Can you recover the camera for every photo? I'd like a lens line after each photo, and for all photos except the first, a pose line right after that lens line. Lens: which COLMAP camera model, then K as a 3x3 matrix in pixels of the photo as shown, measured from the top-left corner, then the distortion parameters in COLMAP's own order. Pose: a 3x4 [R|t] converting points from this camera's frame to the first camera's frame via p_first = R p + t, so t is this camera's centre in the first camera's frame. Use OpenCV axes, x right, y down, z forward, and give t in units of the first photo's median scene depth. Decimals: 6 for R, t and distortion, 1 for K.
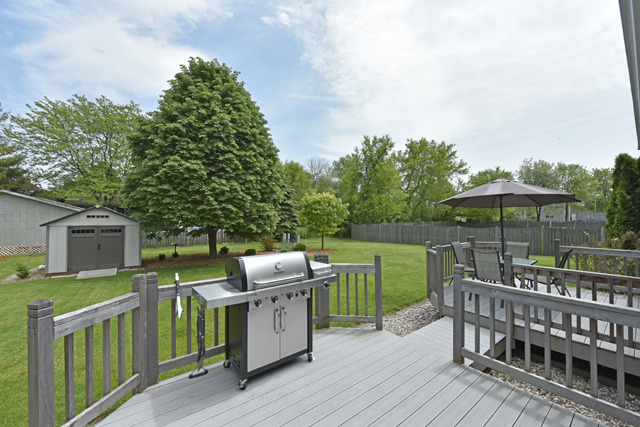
lens RADIAL K [[252.7, 0, 327.1], [0, 252.7, 220.0], [0, 0, 1]] dist [-0.006830, -0.000232]
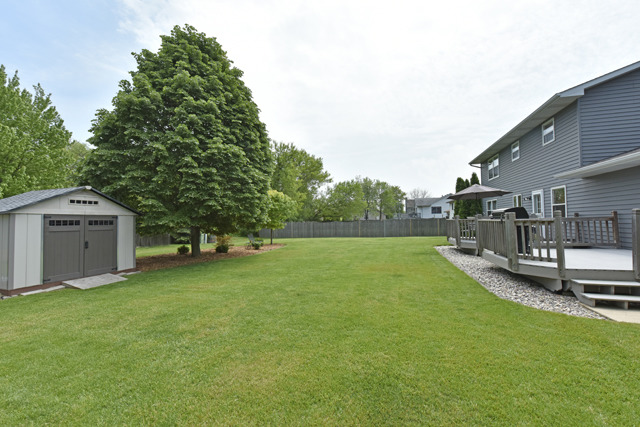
lens RADIAL K [[252.7, 0, 323.1], [0, 252.7, 214.6], [0, 0, 1]] dist [-0.006830, -0.000232]
pose [[0.818847, 0.001743, 0.574009, -0.731139], [0.021066, 0.999230, -0.033086, 0.055974], [-0.573625, 0.039184, 0.818180, 0.038058]]
